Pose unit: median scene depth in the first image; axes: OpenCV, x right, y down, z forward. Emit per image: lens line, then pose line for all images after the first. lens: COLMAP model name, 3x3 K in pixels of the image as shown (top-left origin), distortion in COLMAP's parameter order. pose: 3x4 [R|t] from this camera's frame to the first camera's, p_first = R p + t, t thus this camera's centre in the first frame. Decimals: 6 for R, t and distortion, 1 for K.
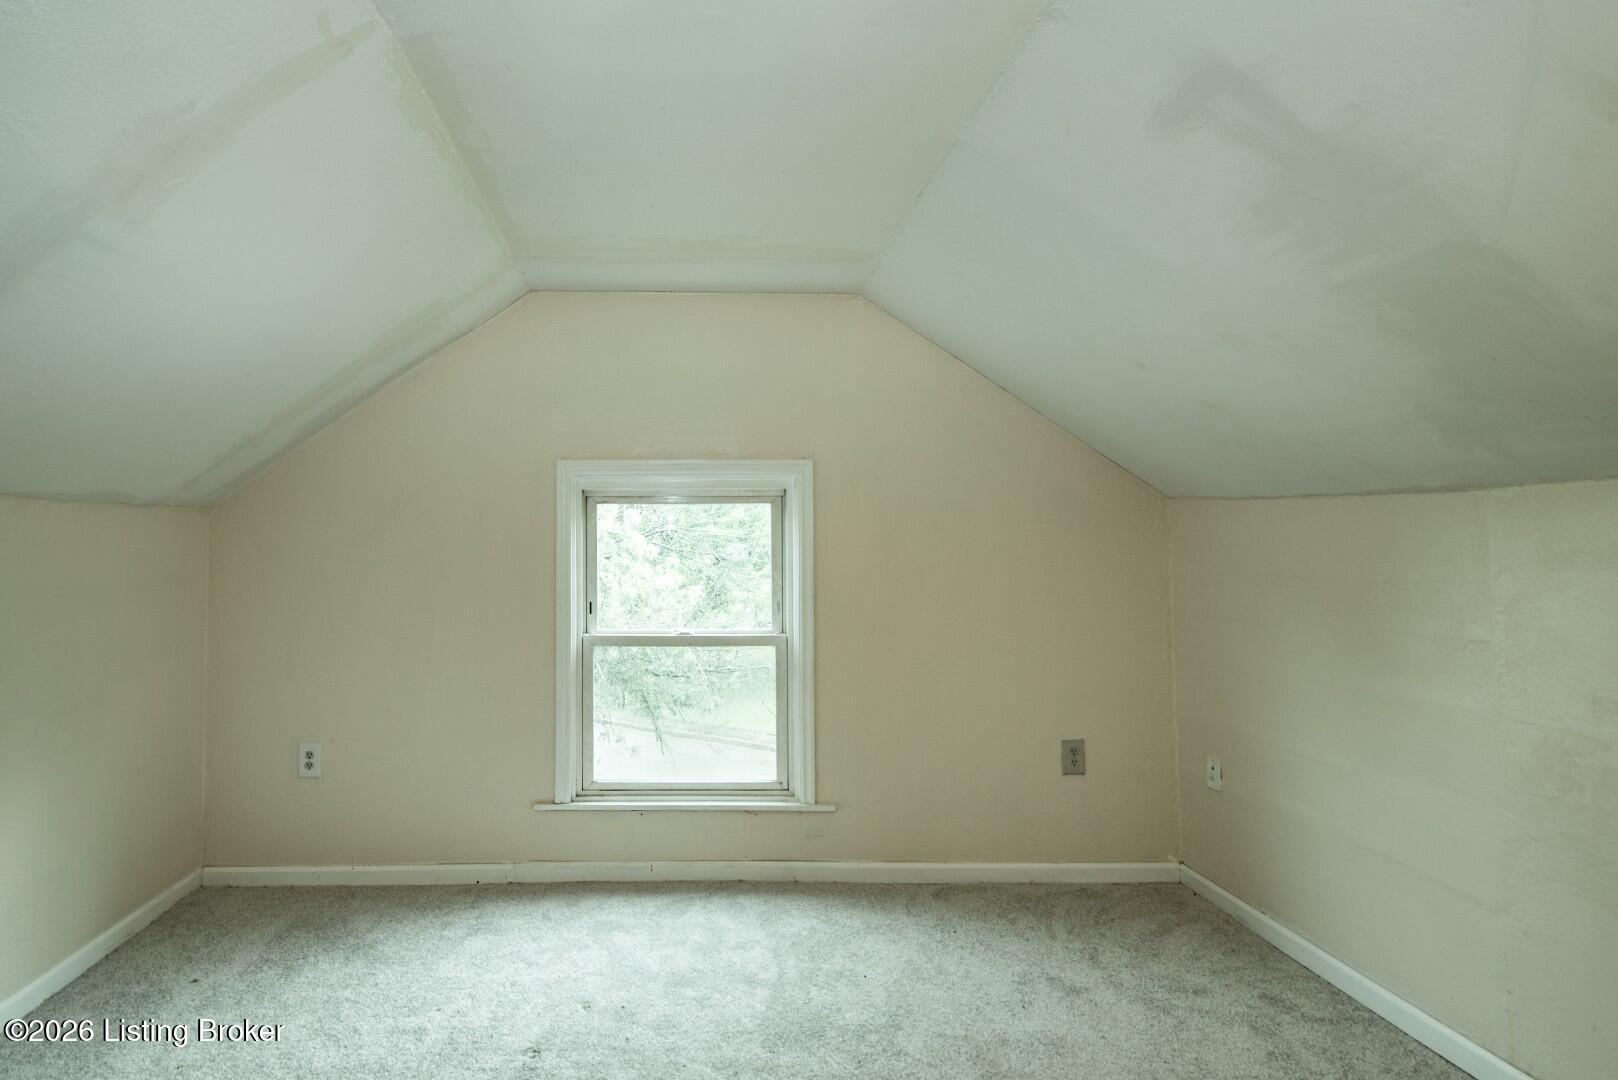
lens RADIAL K [[768.9, 0, 700.0], [0, 768.9, 519.9], [0, 0, 1]] dist [-0.001676, -0.000110]
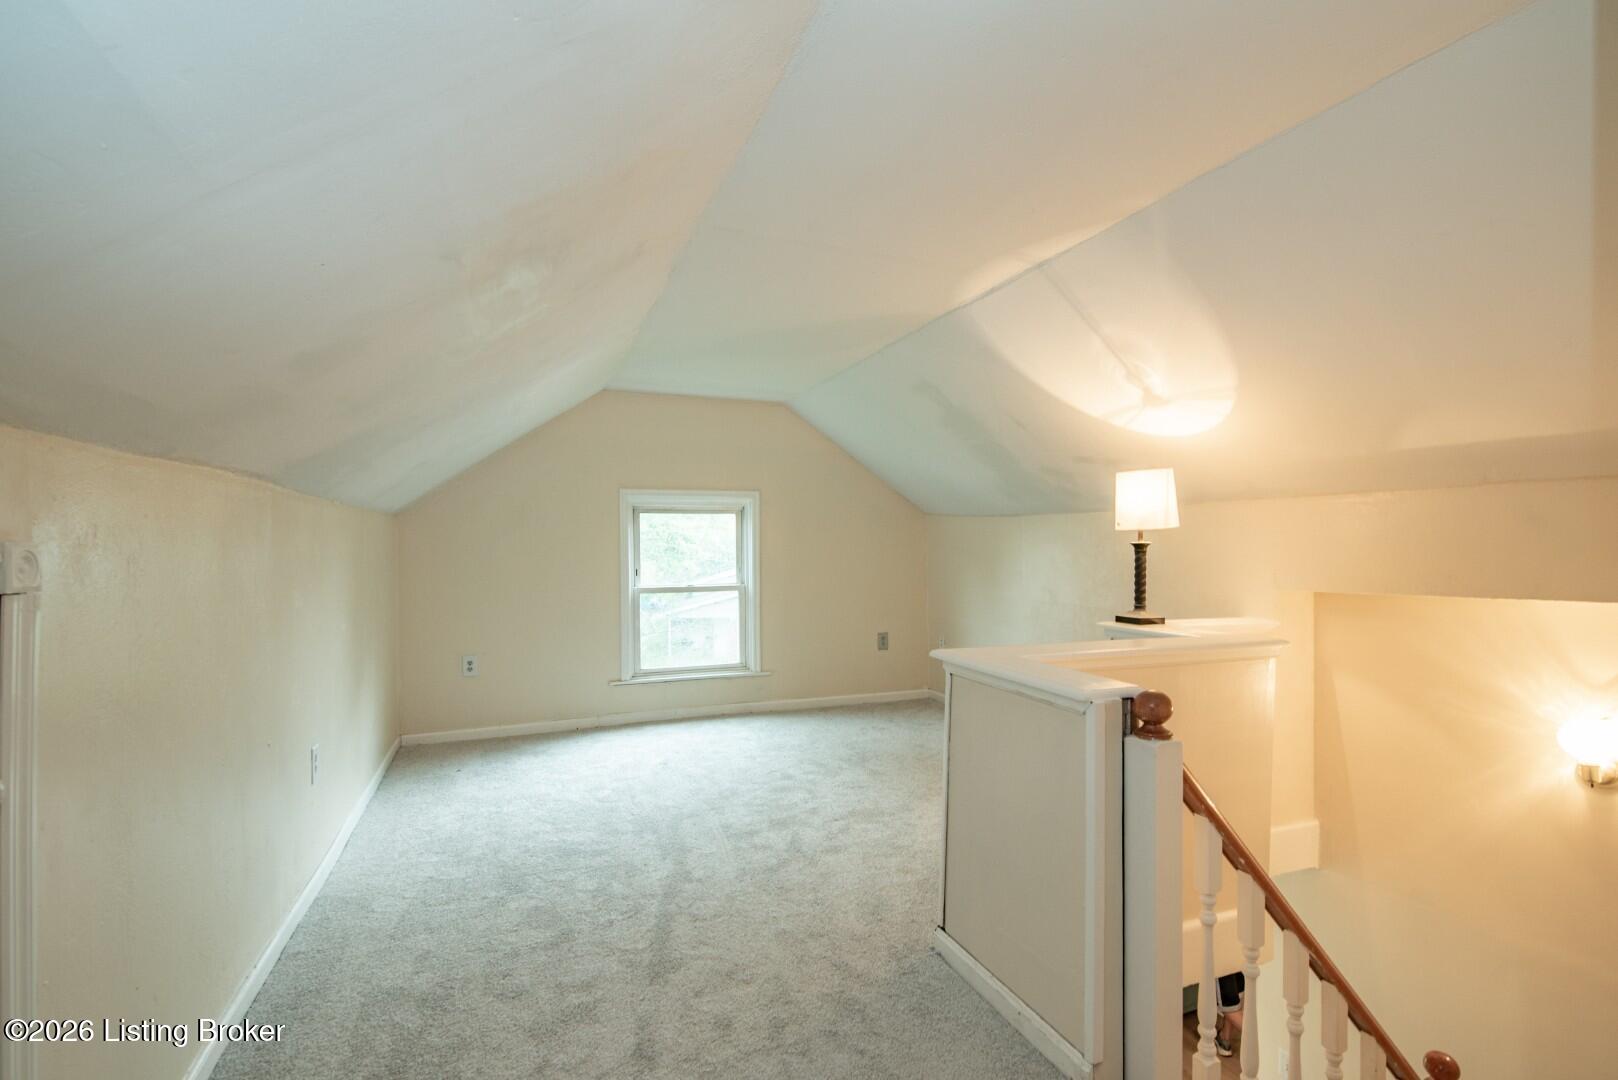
lens RADIAL K [[733.8, 0, 809.0], [0, 733.8, 540.0], [0, 0, 1]] dist [-0.000412, -0.000064]
pose [[0.937661, -0.004444, 0.347522, -0.370576], [-0.007979, 0.999379, 0.034308, -0.022043], [-0.347459, -0.034942, 0.937044, -0.740737]]
